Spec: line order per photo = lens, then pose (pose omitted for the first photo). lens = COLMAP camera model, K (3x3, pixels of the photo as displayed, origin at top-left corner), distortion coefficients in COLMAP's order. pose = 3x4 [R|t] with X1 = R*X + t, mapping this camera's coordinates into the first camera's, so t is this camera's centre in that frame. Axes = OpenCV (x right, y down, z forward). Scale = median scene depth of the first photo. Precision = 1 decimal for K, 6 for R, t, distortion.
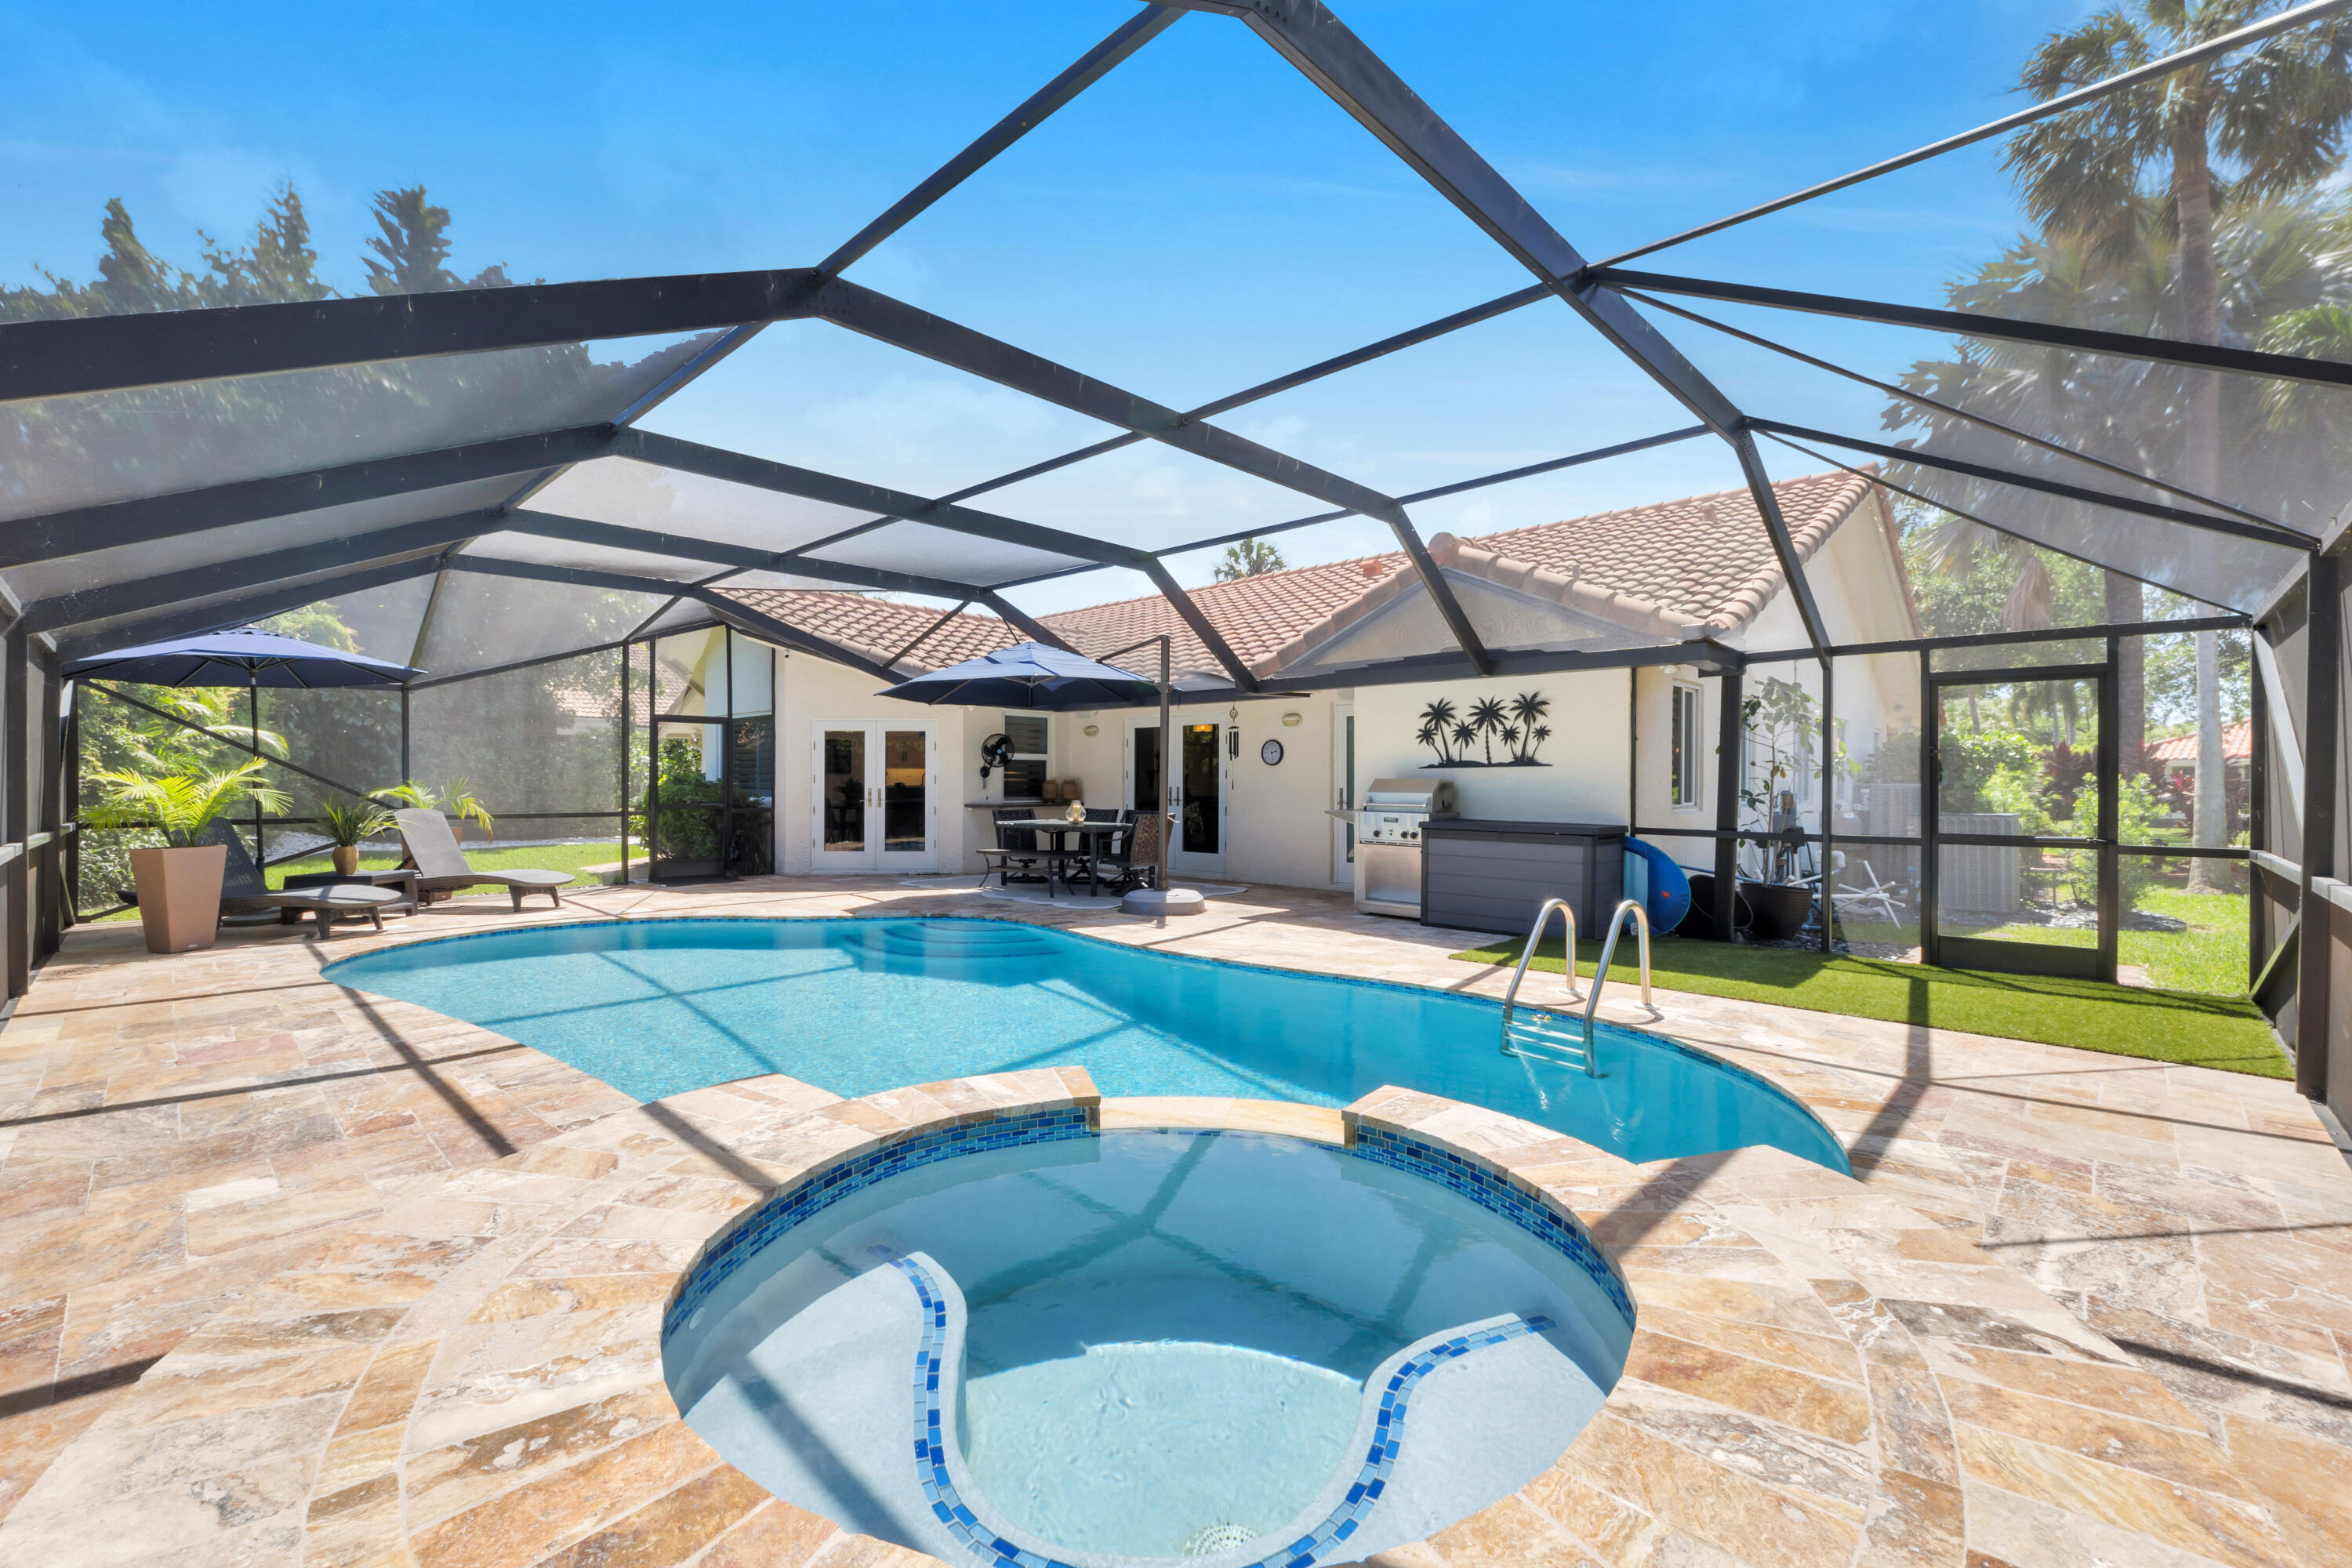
lens RADIAL K [[995.5, 0, 1152.2], [0, 995.5, 780.4], [0, 0, 1]] dist [-0.008269, -0.000087]
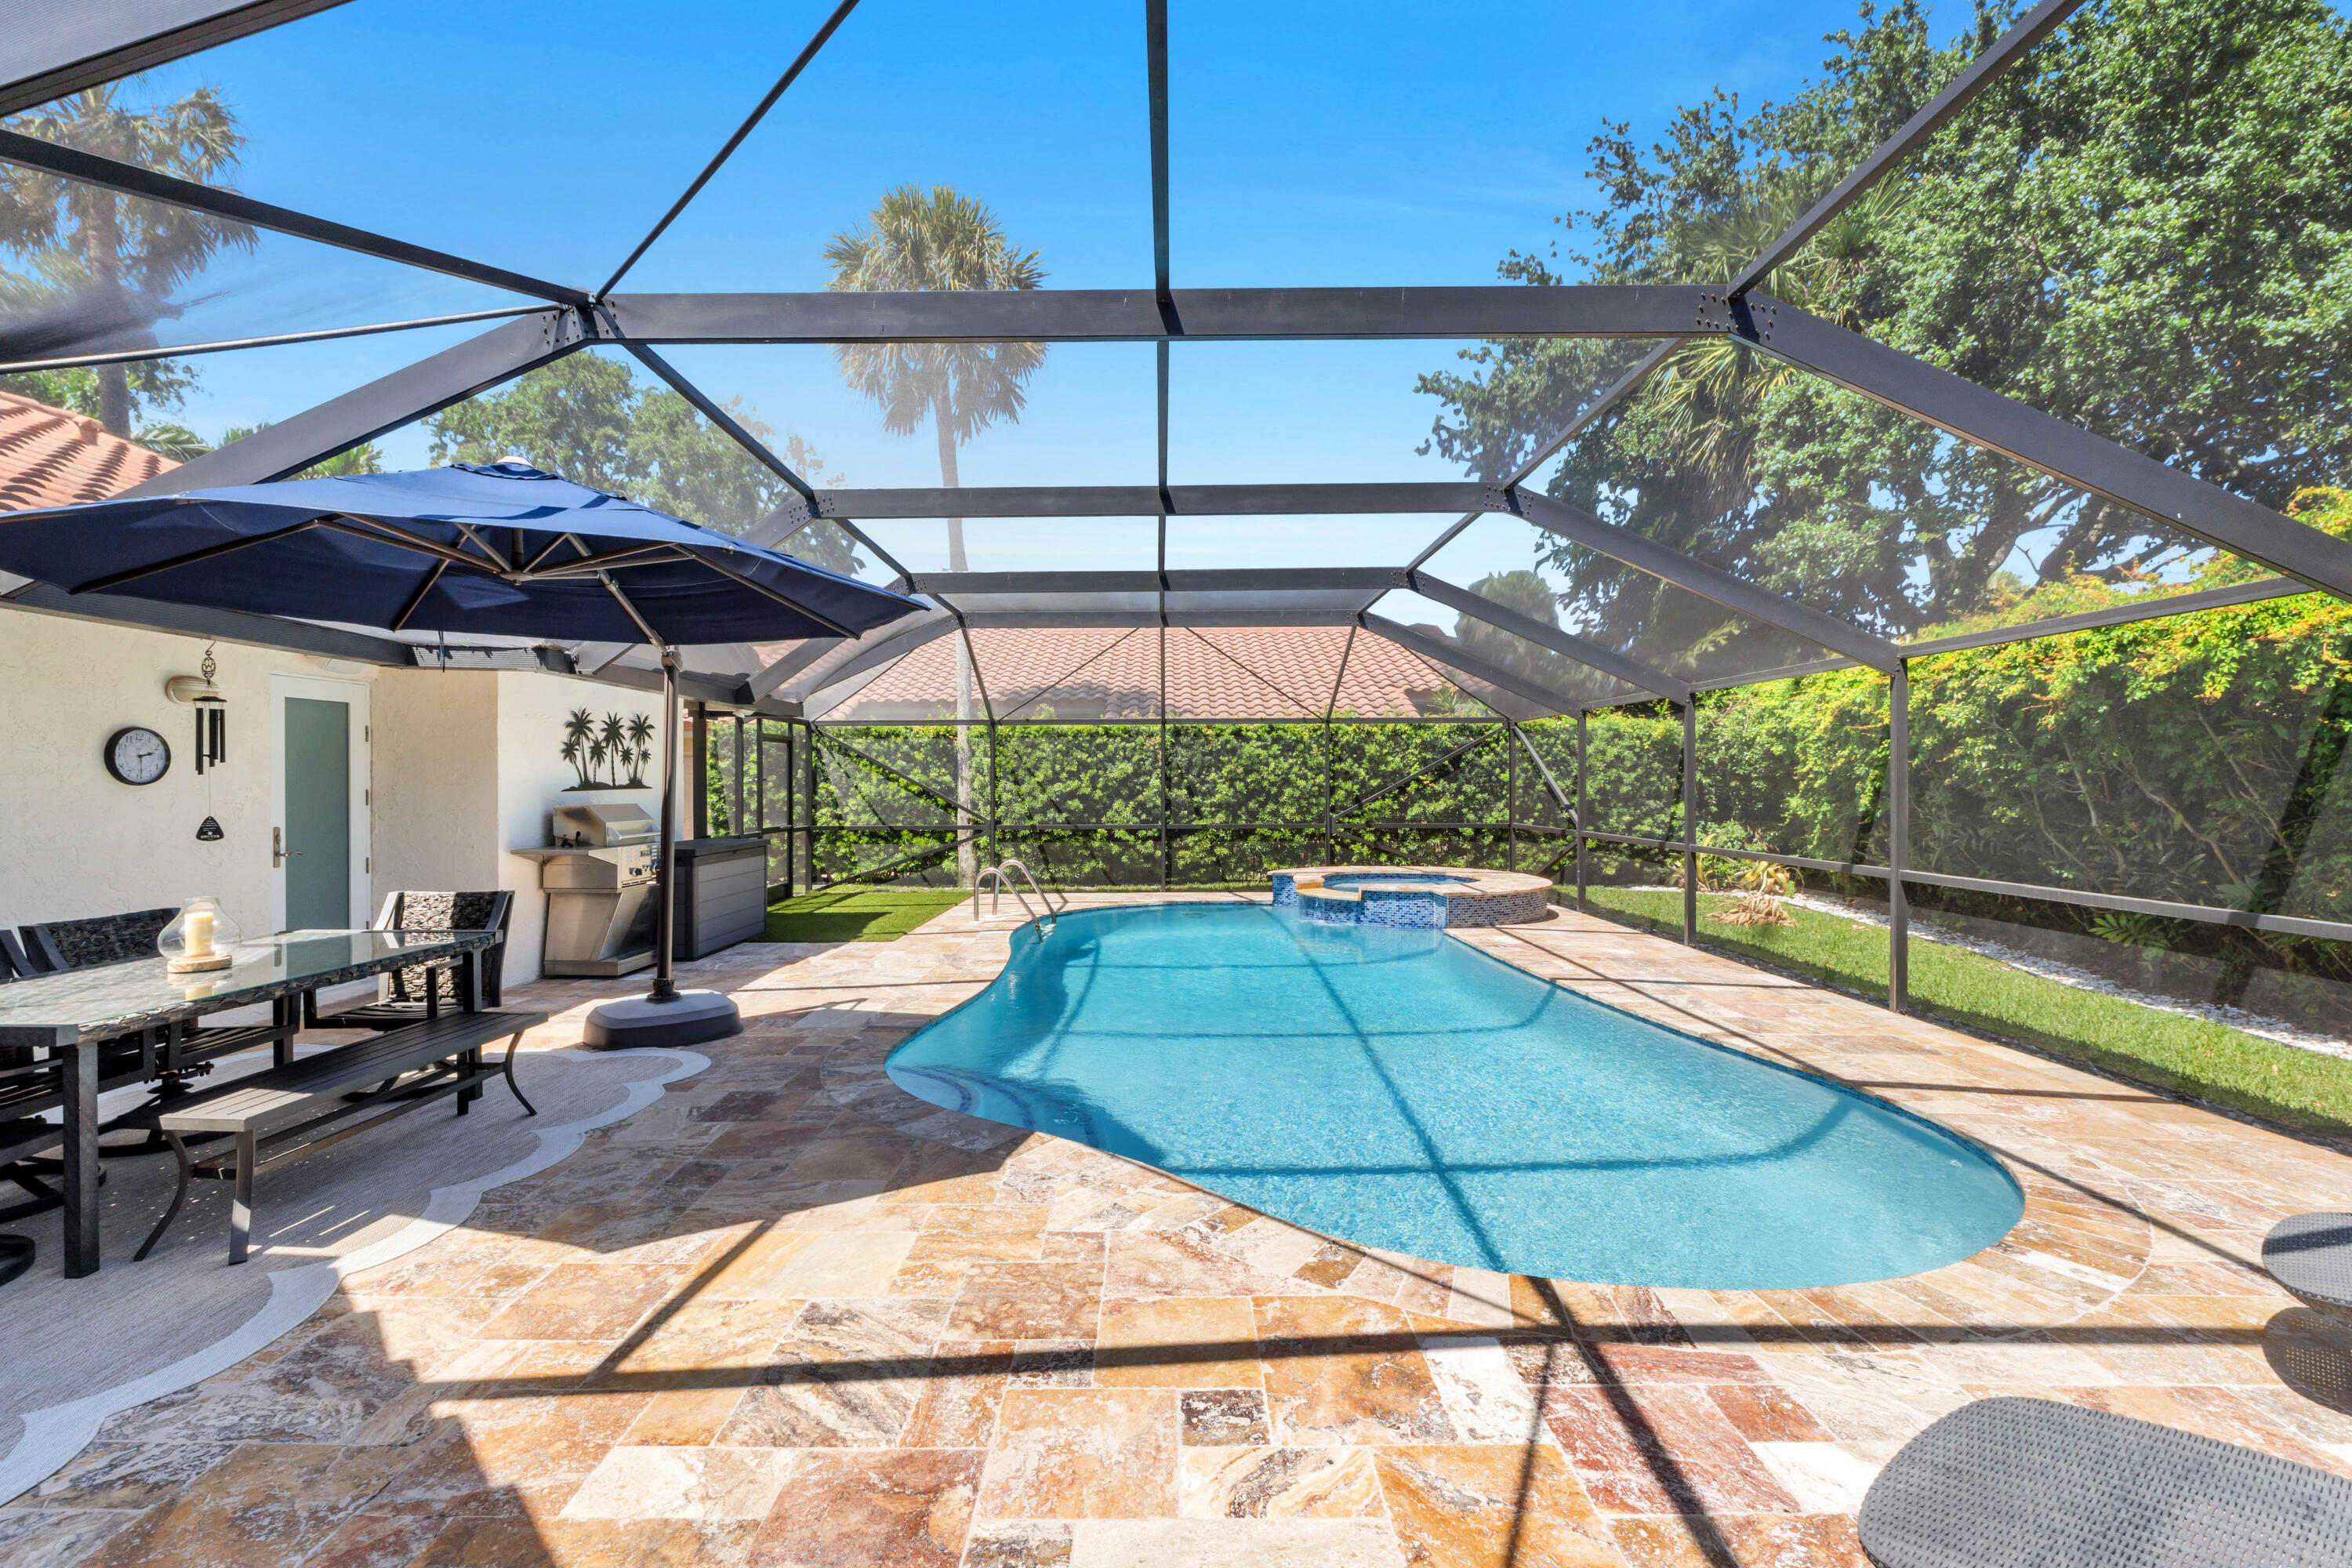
lens RADIAL K [[995.5, 0, 1152.2], [0, 995.5, 780.4], [0, 0, 1]] dist [-0.008269, -0.000087]
pose [[-0.694962, 0.000785, 0.719046, -0.693504], [0.000478, 1.000000, -0.000630, -0.021807], [-0.719046, -0.000094, -0.694963, 1.331531]]
